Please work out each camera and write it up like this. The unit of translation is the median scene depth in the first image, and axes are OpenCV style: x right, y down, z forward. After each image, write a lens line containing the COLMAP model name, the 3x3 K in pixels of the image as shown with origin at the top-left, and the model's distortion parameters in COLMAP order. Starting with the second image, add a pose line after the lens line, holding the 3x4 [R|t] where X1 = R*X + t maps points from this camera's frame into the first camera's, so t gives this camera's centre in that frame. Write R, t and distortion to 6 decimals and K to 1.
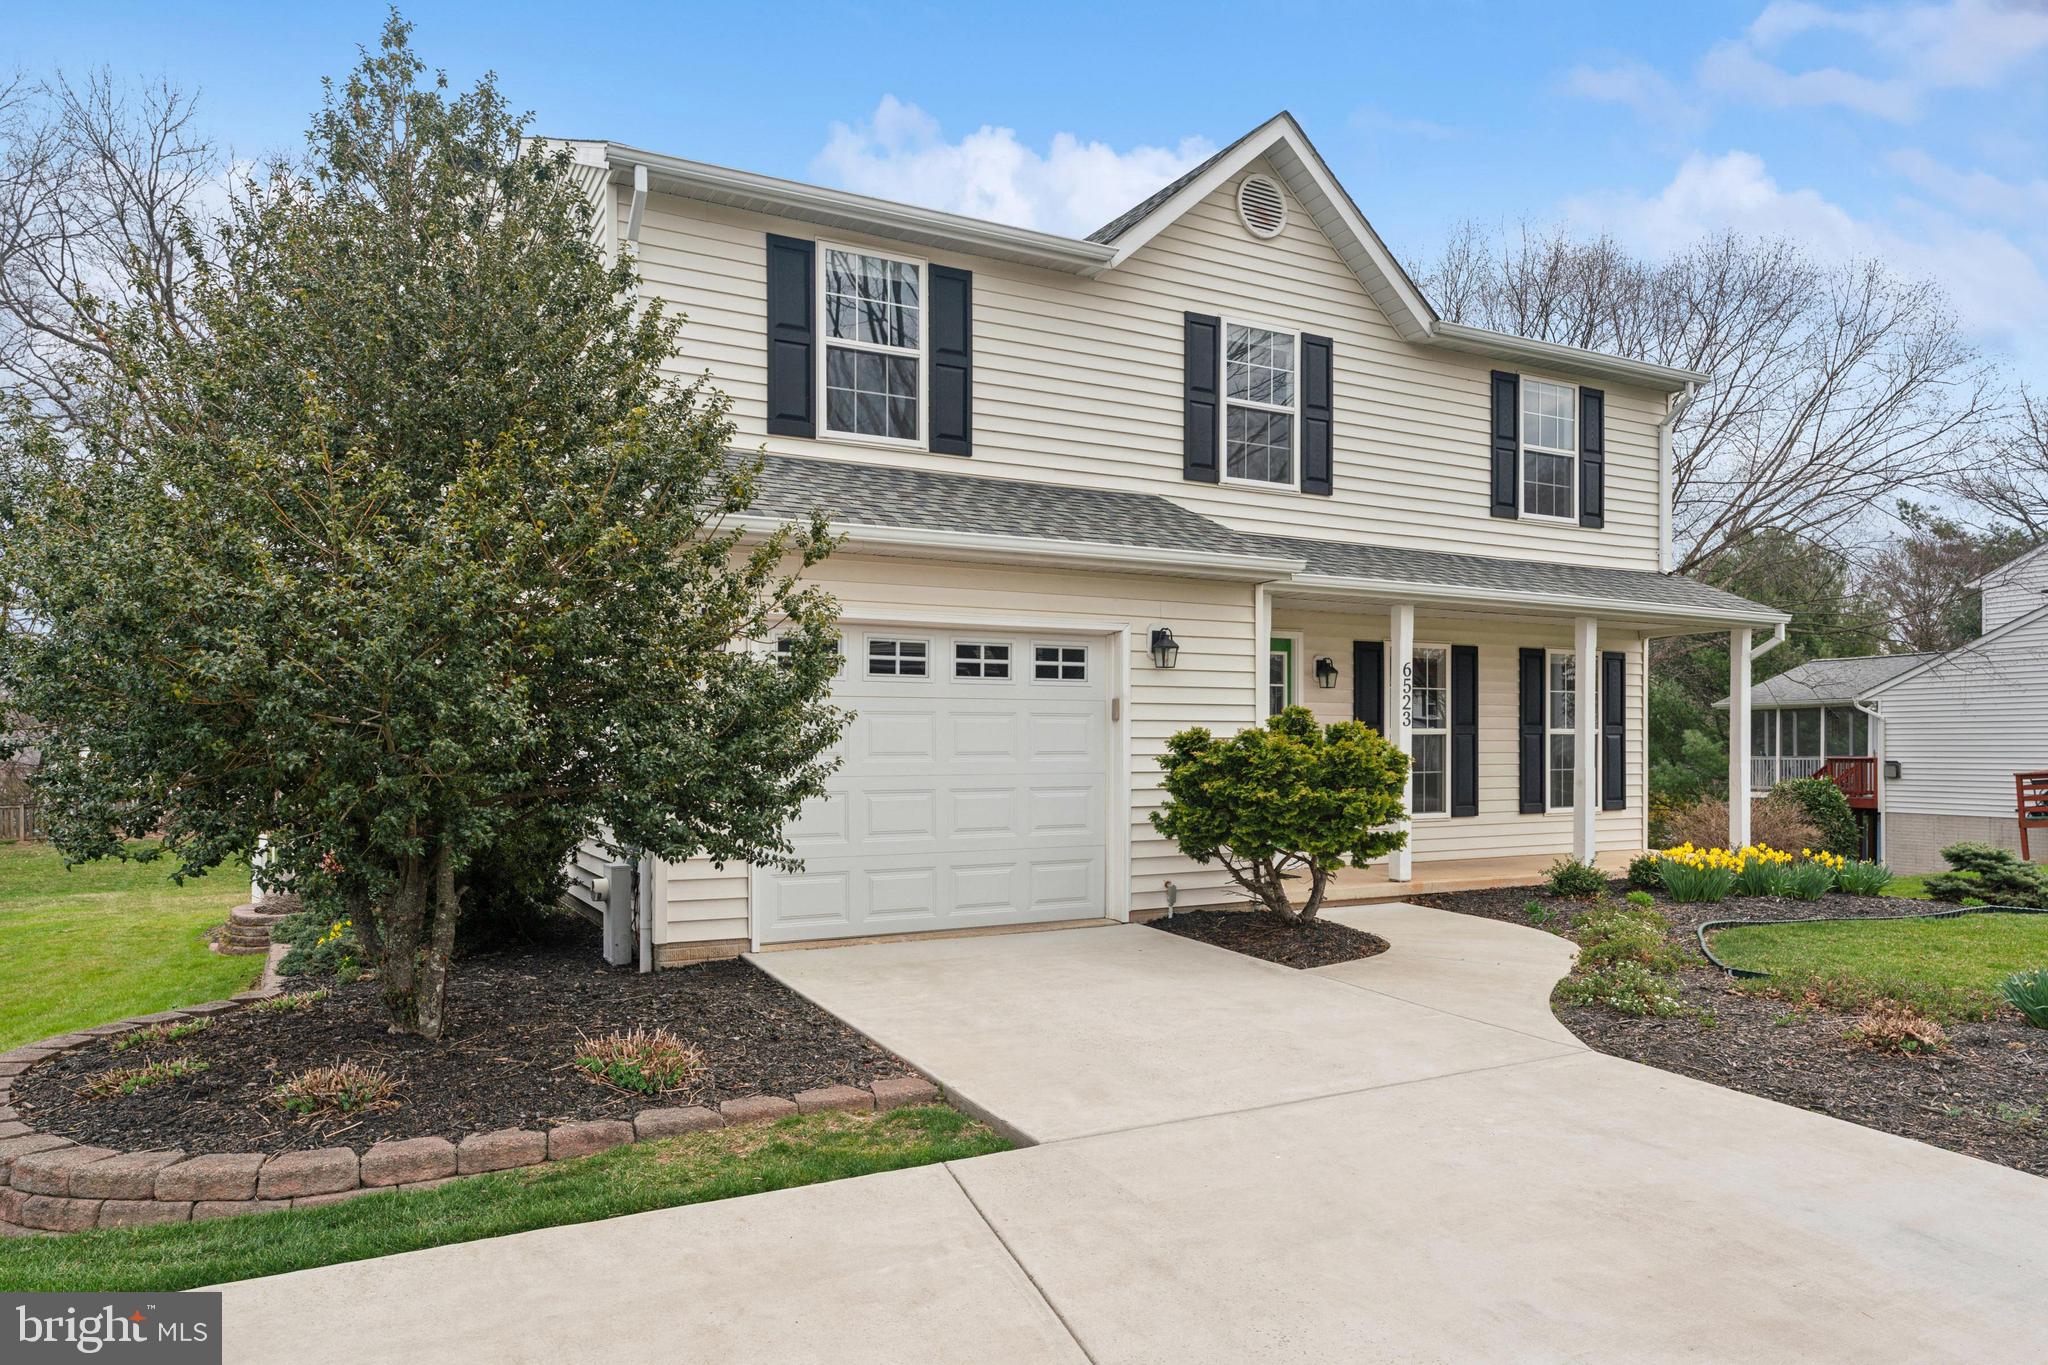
lens RADIAL K [[1377.4, 0, 1018.5], [0, 1377.4, 764.4], [0, 0, 1]] dist [-0.004752, -0.001521]
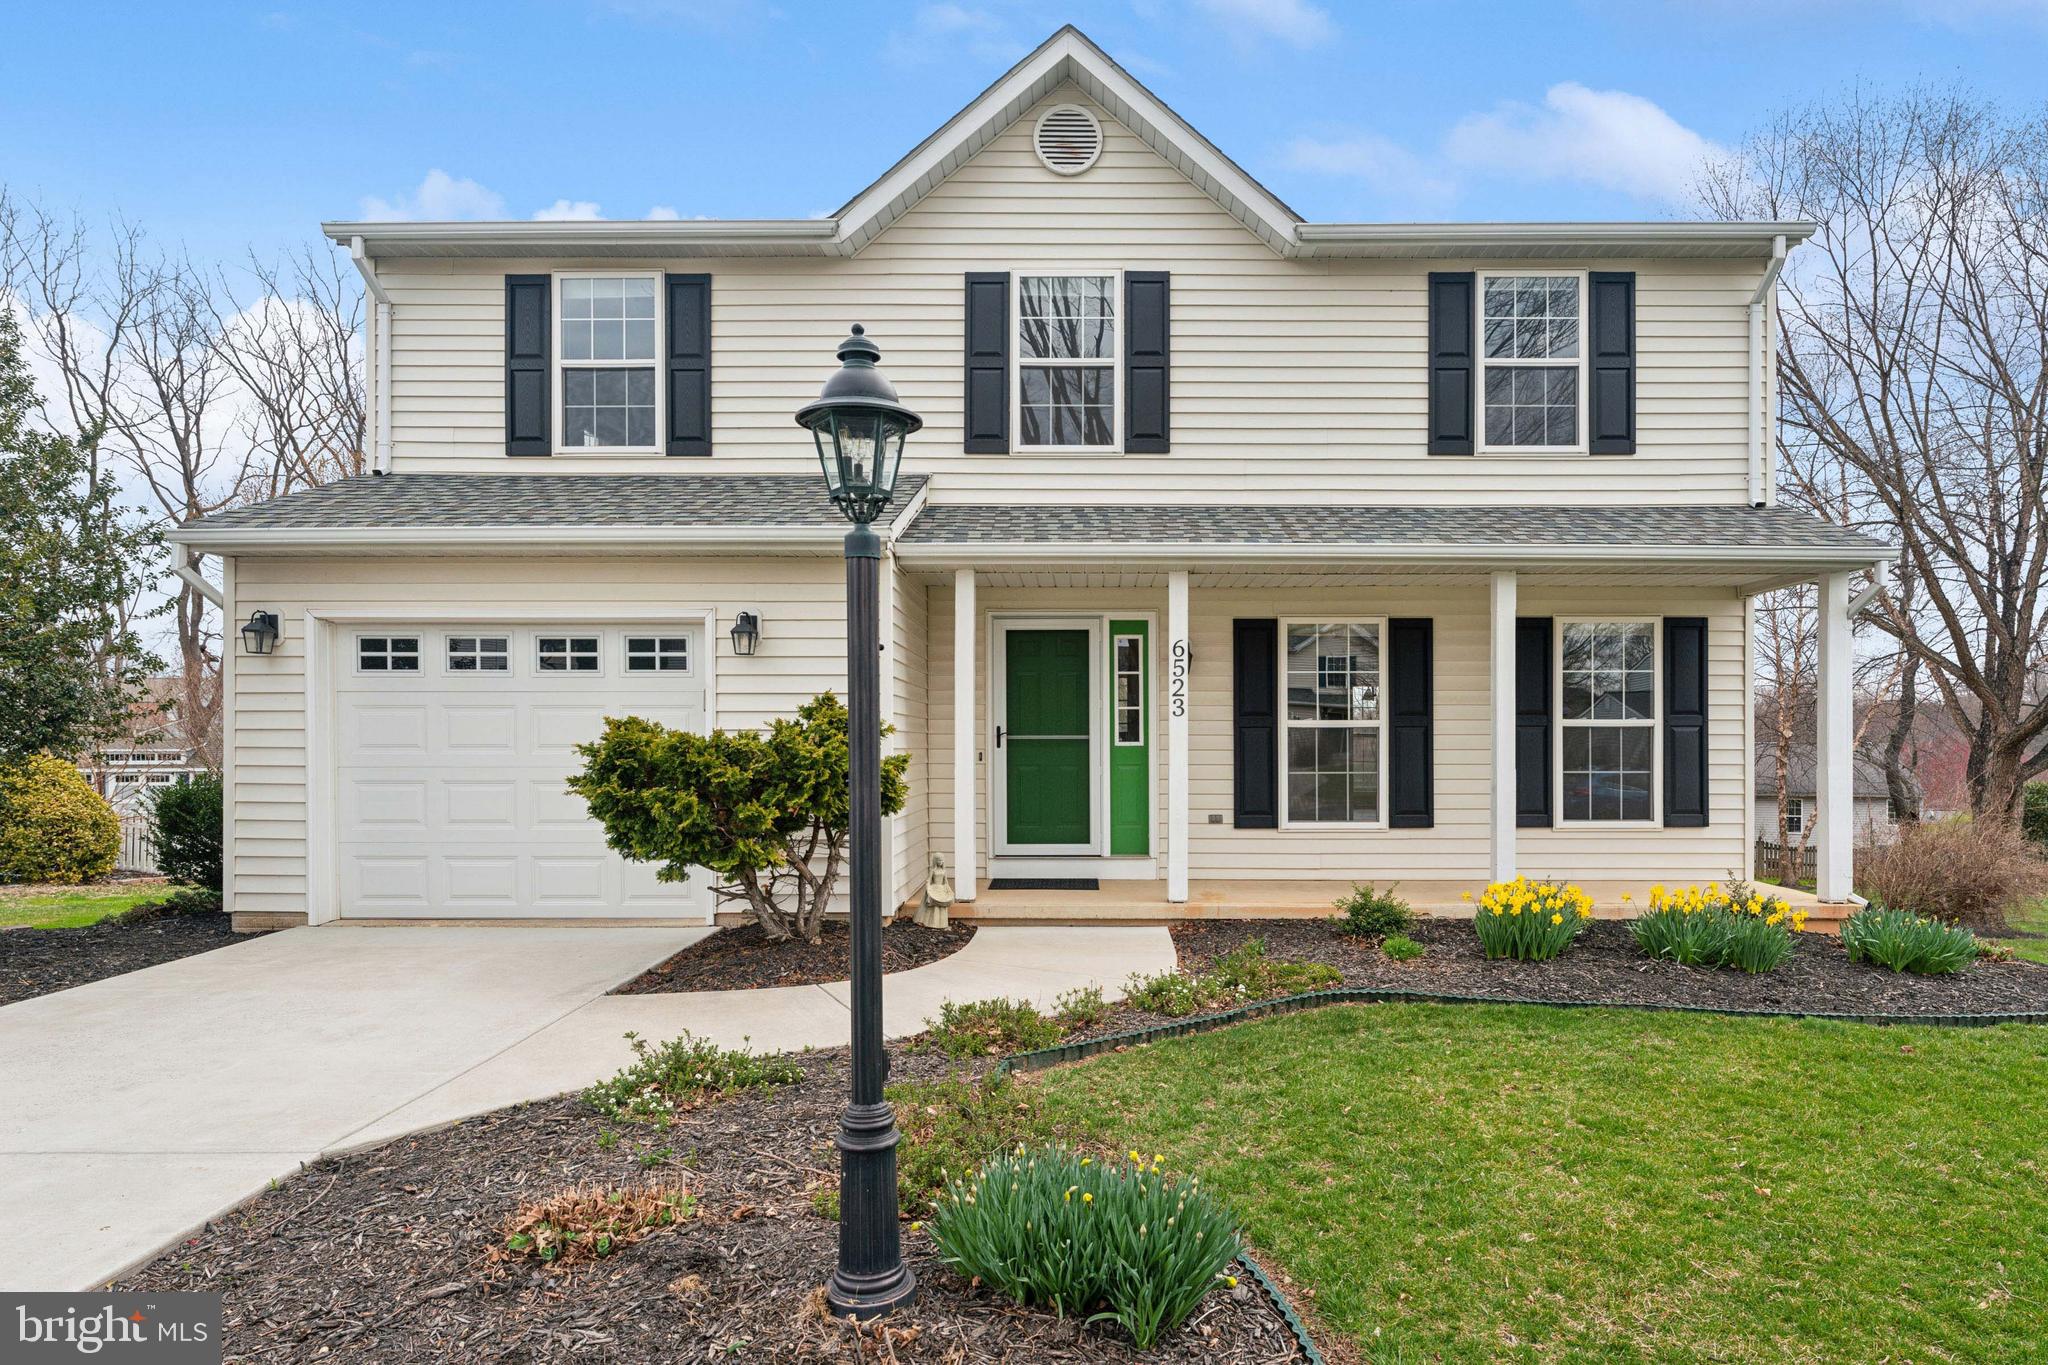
lens RADIAL K [[1217.4, 0, 1025.5], [0, 1217.4, 753.4], [0, 0, 1]] dist [-0.001763, -0.000122]
pose [[0.868266, 0.005725, -0.496066, 0.548056], [-0.008854, 0.999953, -0.003956, -0.001657], [0.496020, 0.007827, 0.868276, 0.299461]]
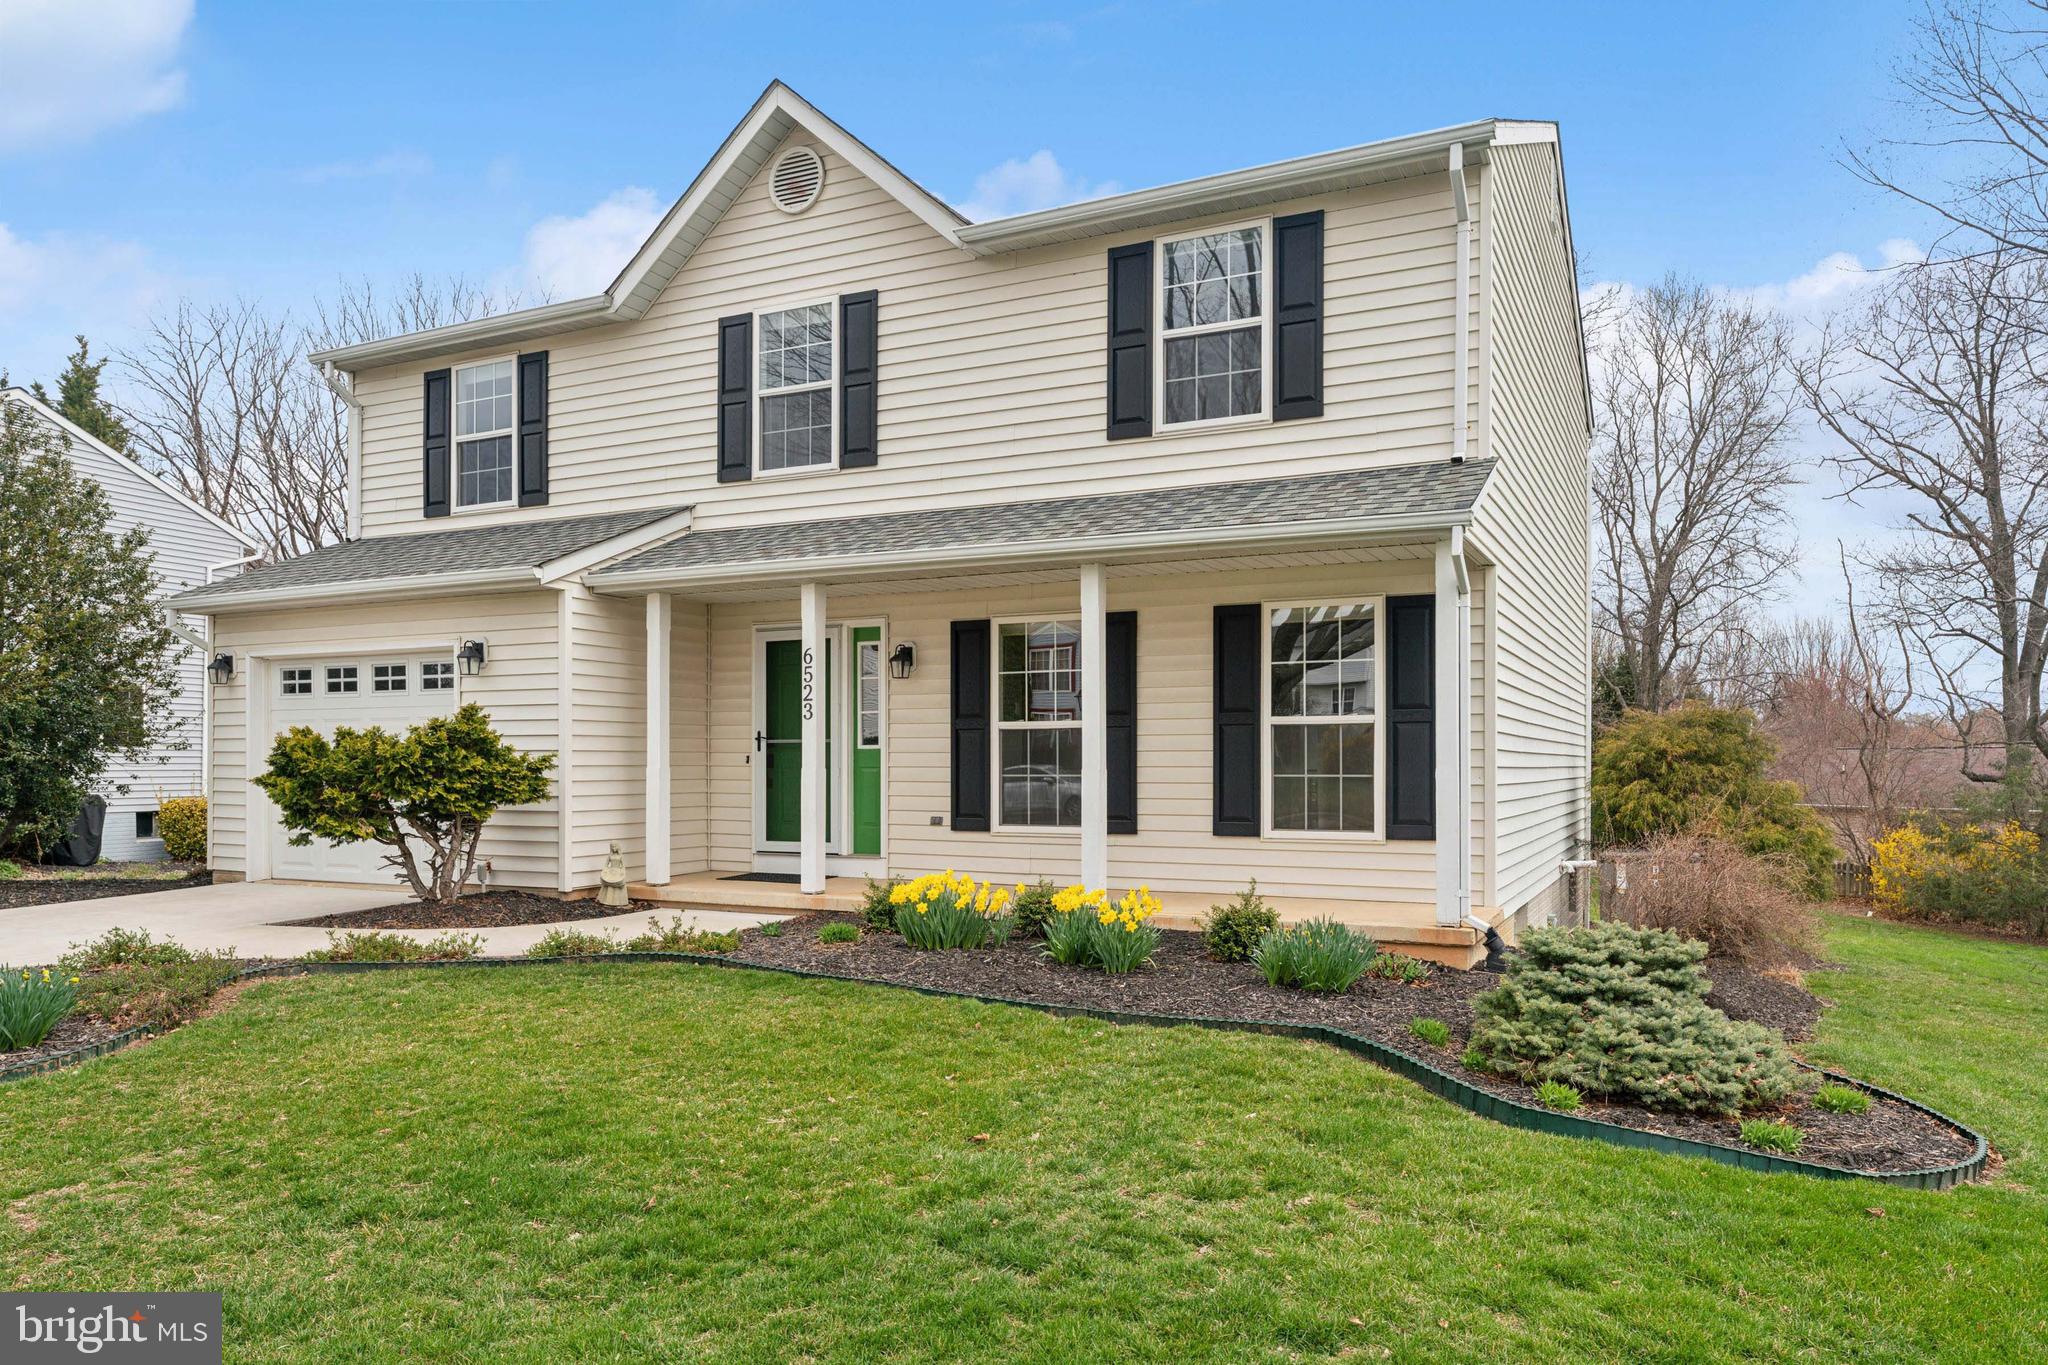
lens RADIAL K [[1378.0, 0, 1015.7], [0, 1378.0, 745.3], [0, 0, 1]] dist [-0.001395, -0.000010]
pose [[0.556458, -0.000860, -0.830875, 1.056334], [-0.007156, 0.999957, -0.005828, -0.007847], [0.830845, 0.009188, 0.556428, 0.596271]]
